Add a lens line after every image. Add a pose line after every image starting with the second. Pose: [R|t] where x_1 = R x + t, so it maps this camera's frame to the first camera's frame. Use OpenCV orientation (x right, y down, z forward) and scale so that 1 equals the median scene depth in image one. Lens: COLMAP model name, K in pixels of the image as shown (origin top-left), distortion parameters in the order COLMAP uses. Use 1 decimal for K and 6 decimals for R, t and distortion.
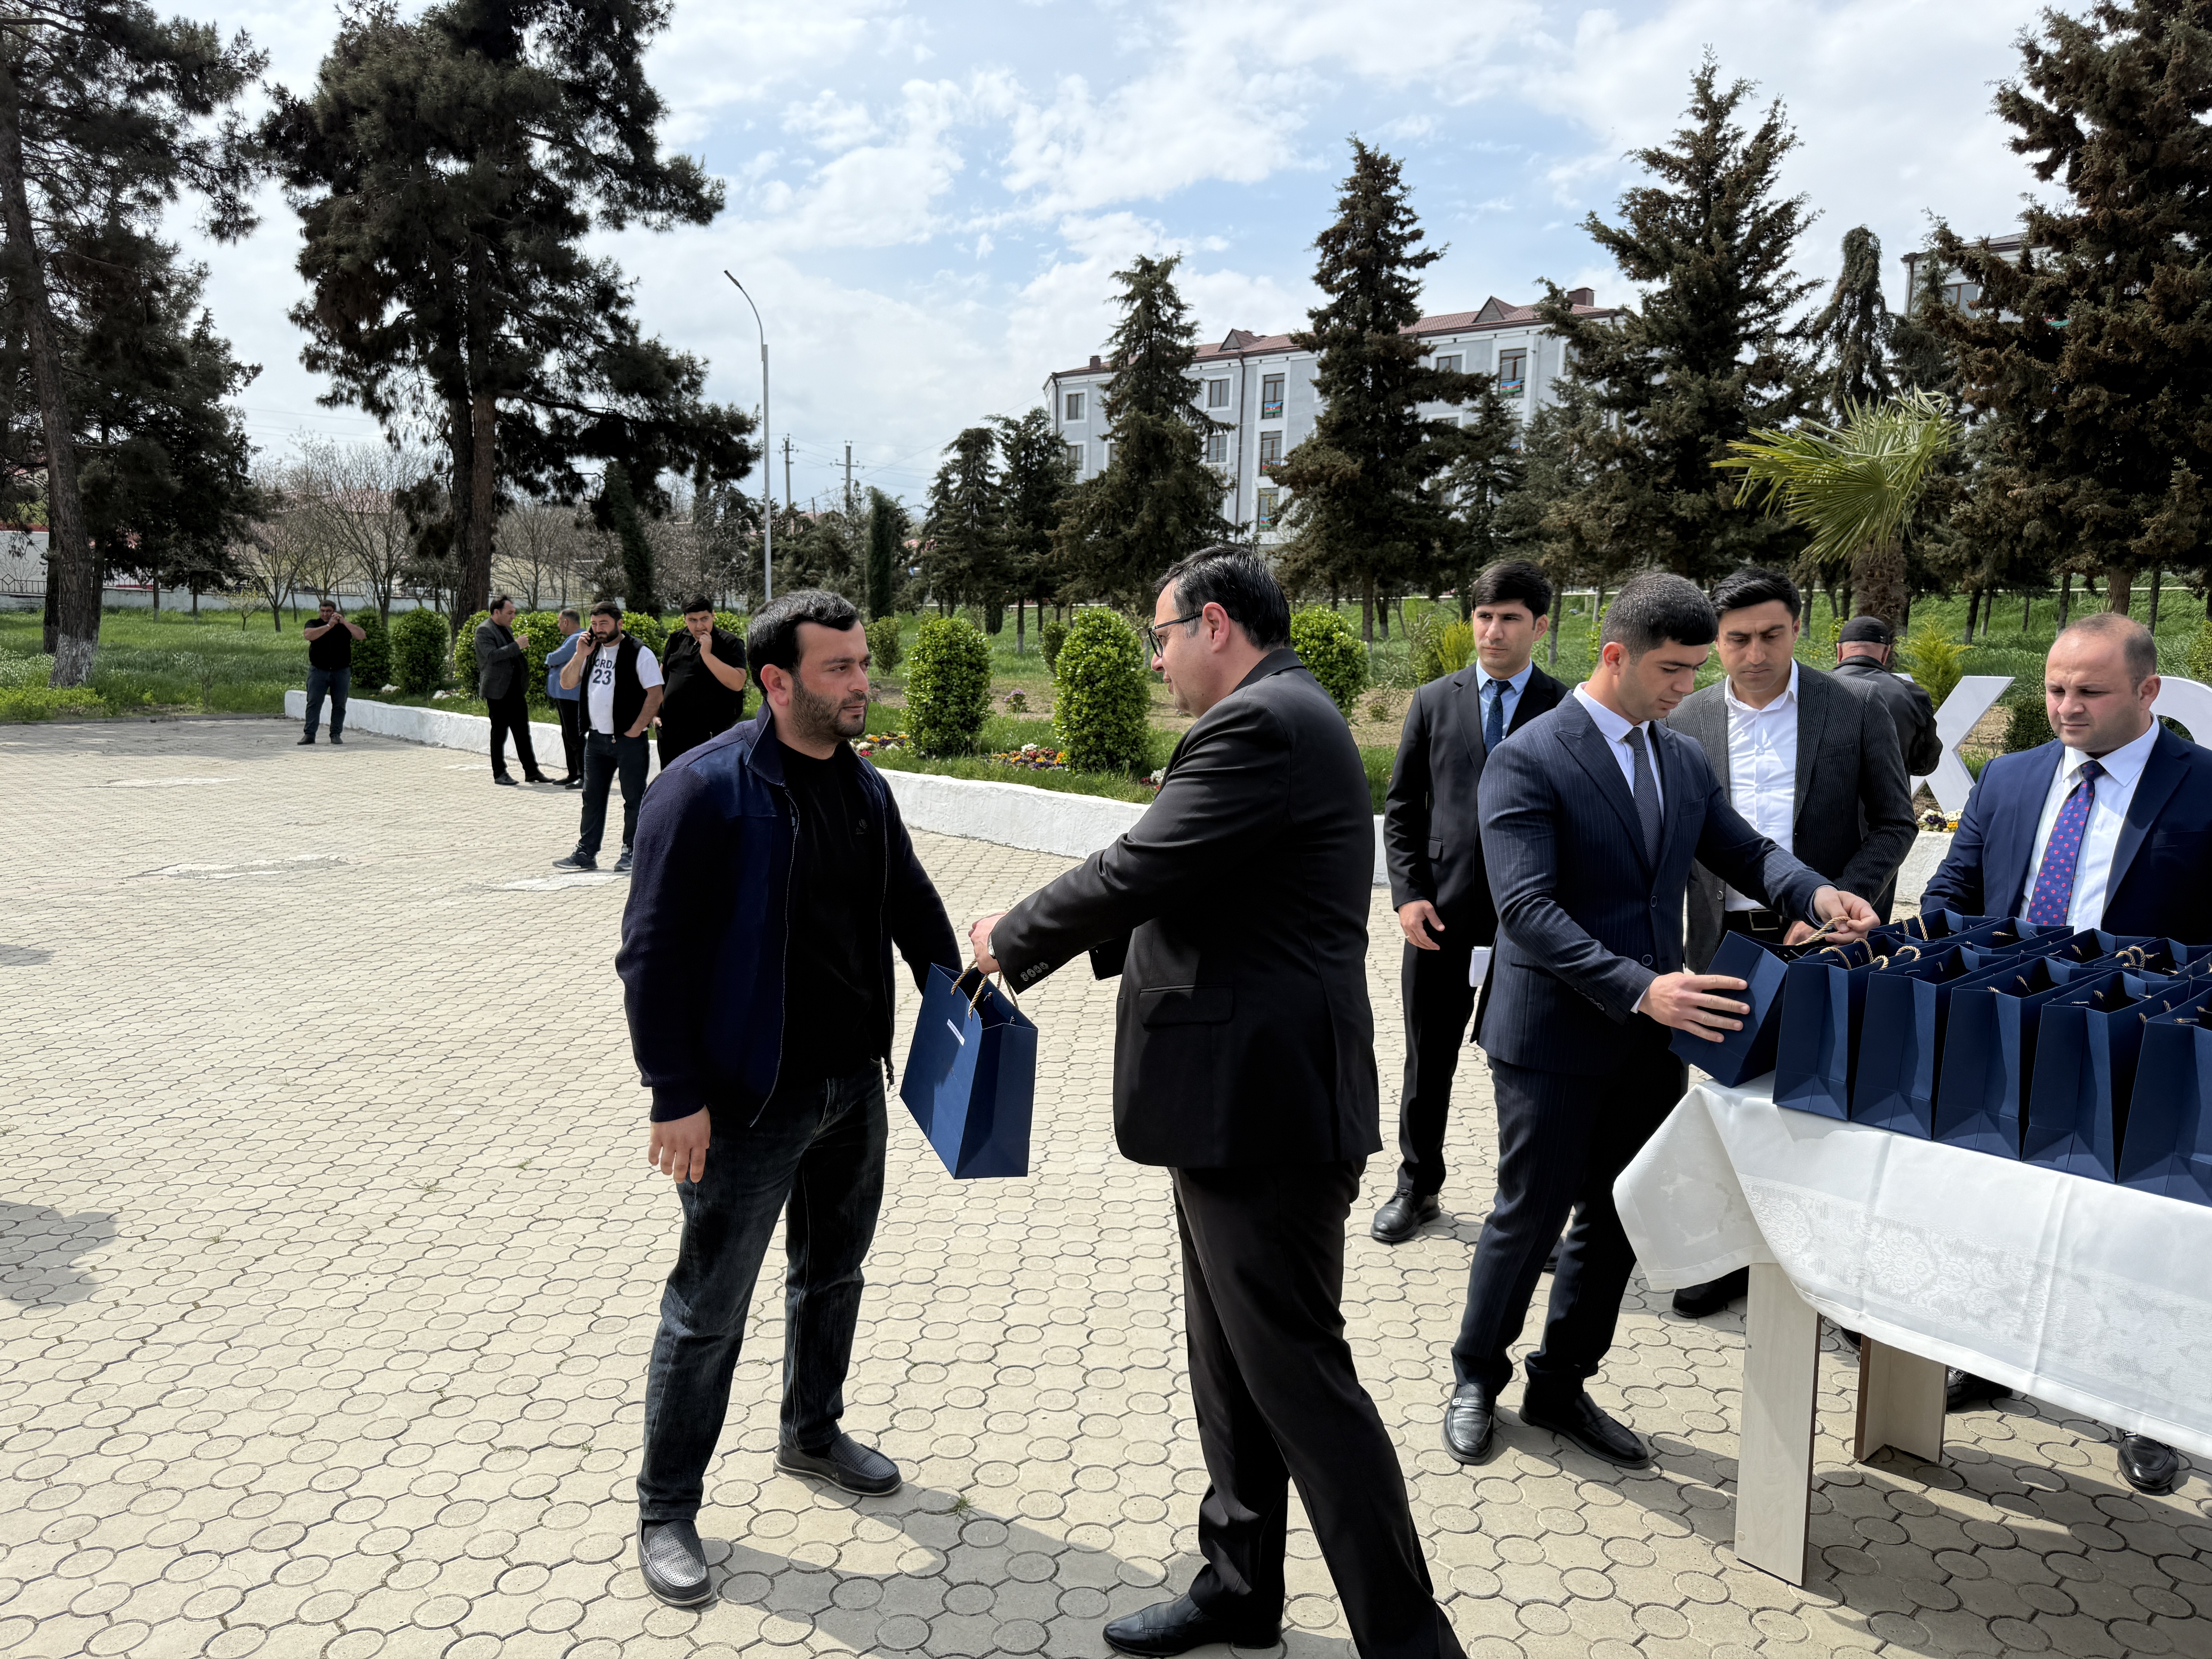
lens RADIAL K [[1567.6, 0, 1106.0], [0, 1567.6, 829.5], [0, 0, 1]] dist [0.028325, -0.047216]
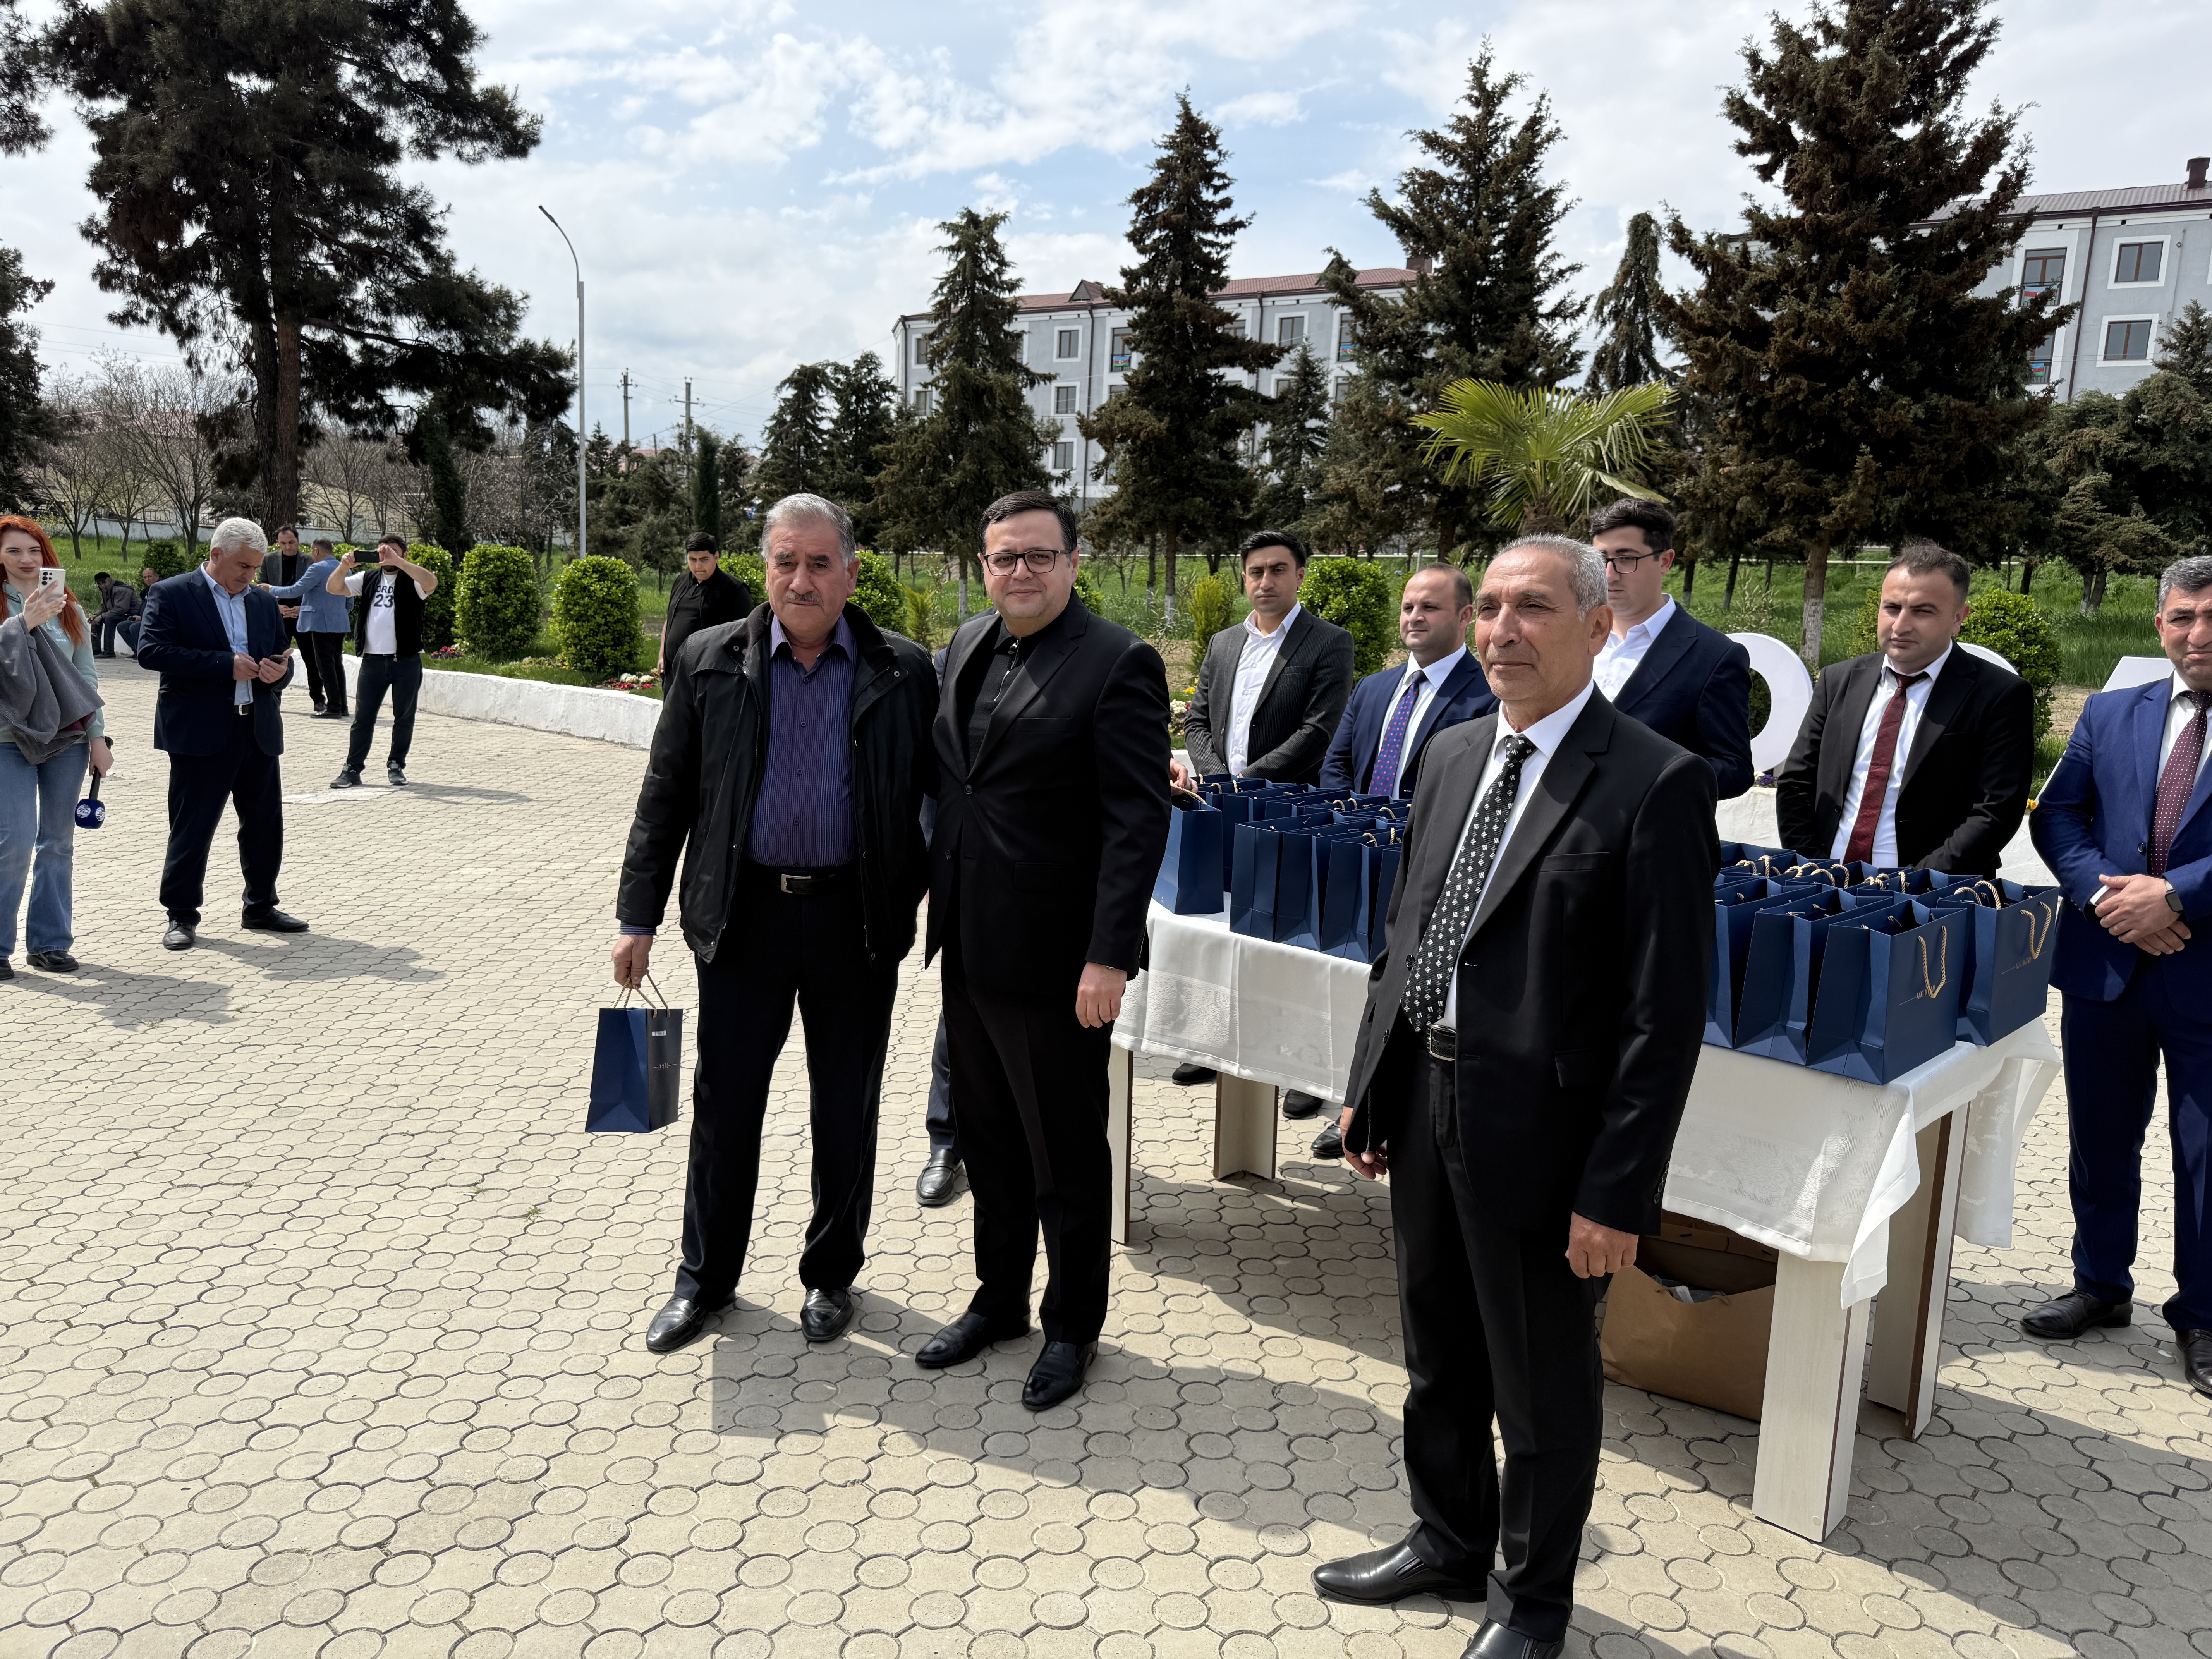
lens RADIAL K [[1581.8, 0, 1115.9], [0, 1581.8, 839.7], [0, 0, 1]] dist [0.002286, -0.006192]
pose [[0.995821, 0.009360, 0.090844, 0.034560], [-0.012557, 0.999319, 0.034690, 0.007375], [-0.090458, -0.035686, 0.995261, -0.046374]]
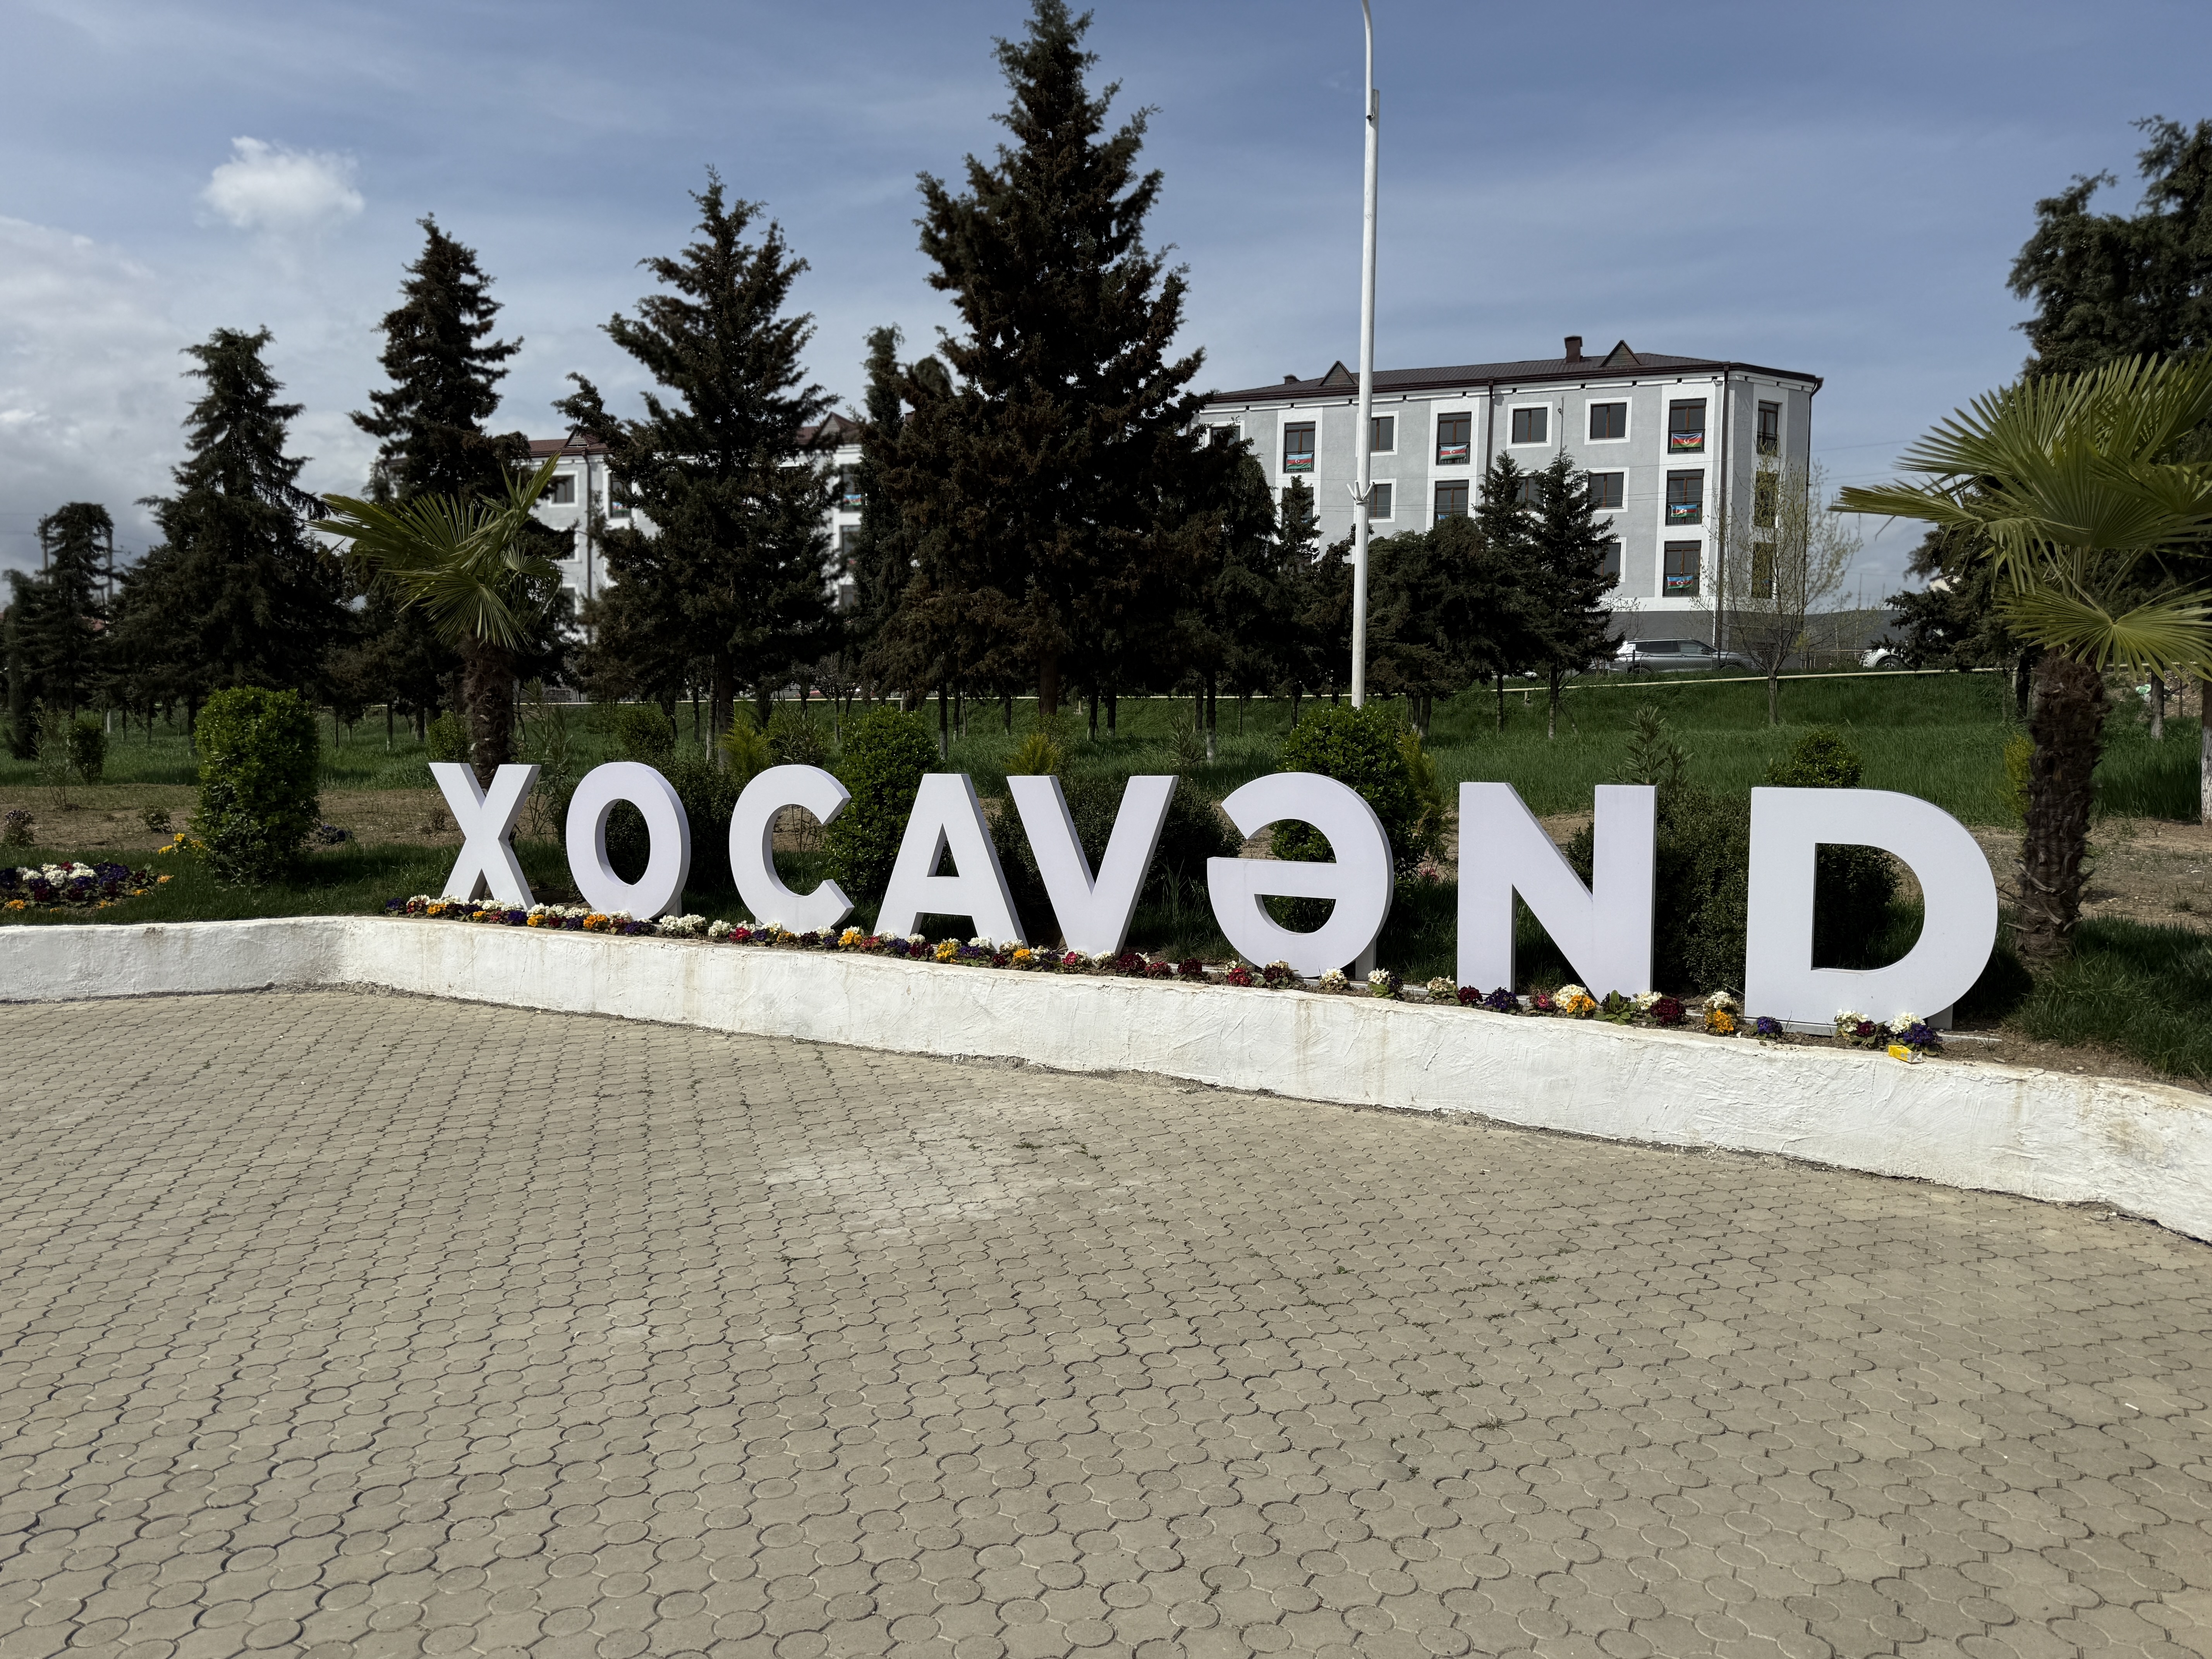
lens RADIAL K [[1546.0, 0, 1096.7], [0, 1546.0, 868.6], [0, 0, 1]] dist [0.072045, -0.088541]
pose [[0.944904, -0.034447, 0.325529, 0.210329], [0.047534, 0.998346, -0.032333, 0.007565], [-0.323877, 0.046025, 0.944979, -0.026032]]
